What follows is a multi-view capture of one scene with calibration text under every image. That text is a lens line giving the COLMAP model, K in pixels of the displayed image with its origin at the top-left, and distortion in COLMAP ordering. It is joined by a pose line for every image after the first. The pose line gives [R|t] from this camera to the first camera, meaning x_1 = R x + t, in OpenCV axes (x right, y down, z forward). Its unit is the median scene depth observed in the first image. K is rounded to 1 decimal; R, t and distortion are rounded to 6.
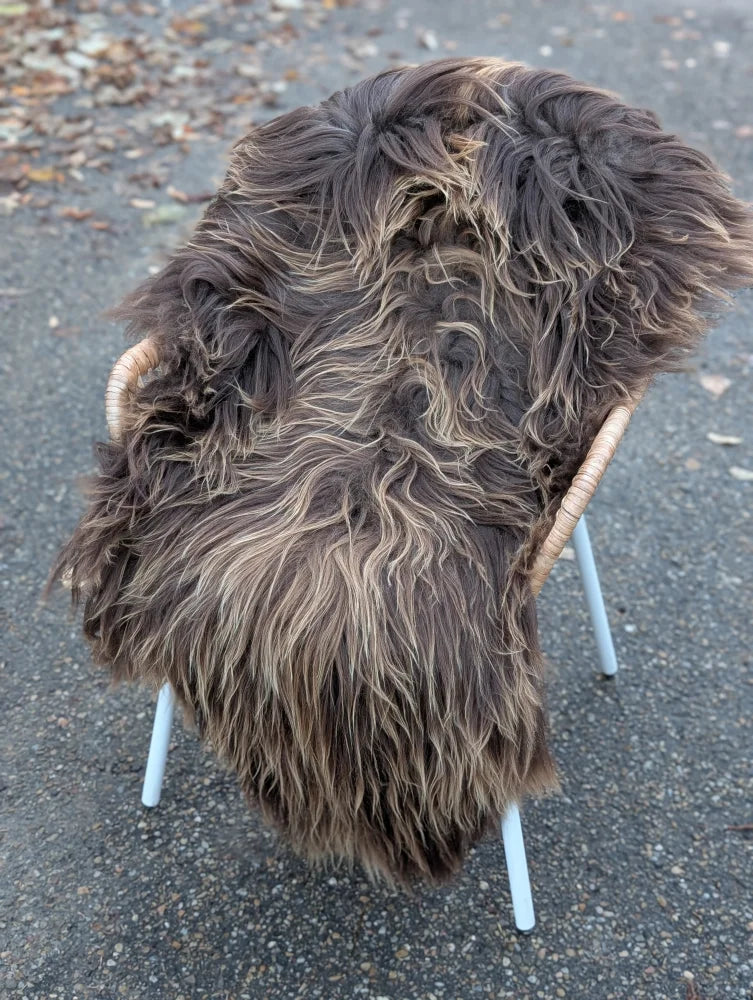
lens RADIAL K [[1472.1, 0, 374.4], [0, 1472.1, 476.4], [0, 0, 1]] dist [0.146689, -0.606765]
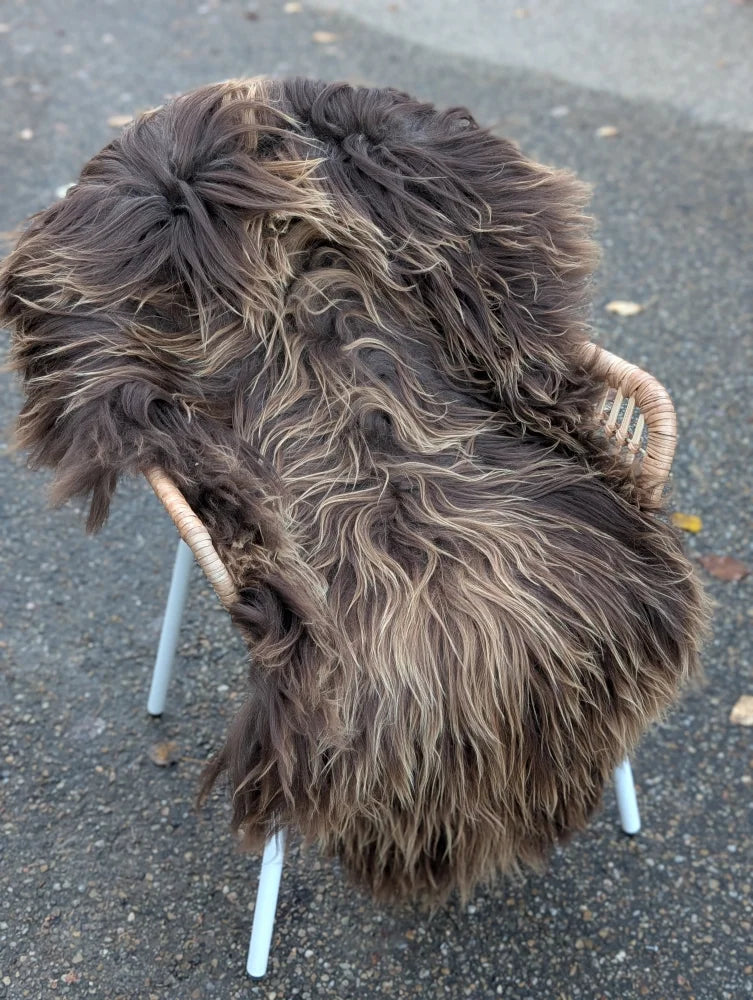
lens RADIAL K [[1472.6, 0, 380.5], [0, 1472.6, 499.4], [0, 0, 1]] dist [0.126909, -0.500334]
pose [[0.661778, -0.428201, 0.615381, -0.561932], [0.409522, 0.894025, 0.181691, -0.176085], [-0.627965, 0.131773, 0.767004, 0.246929]]
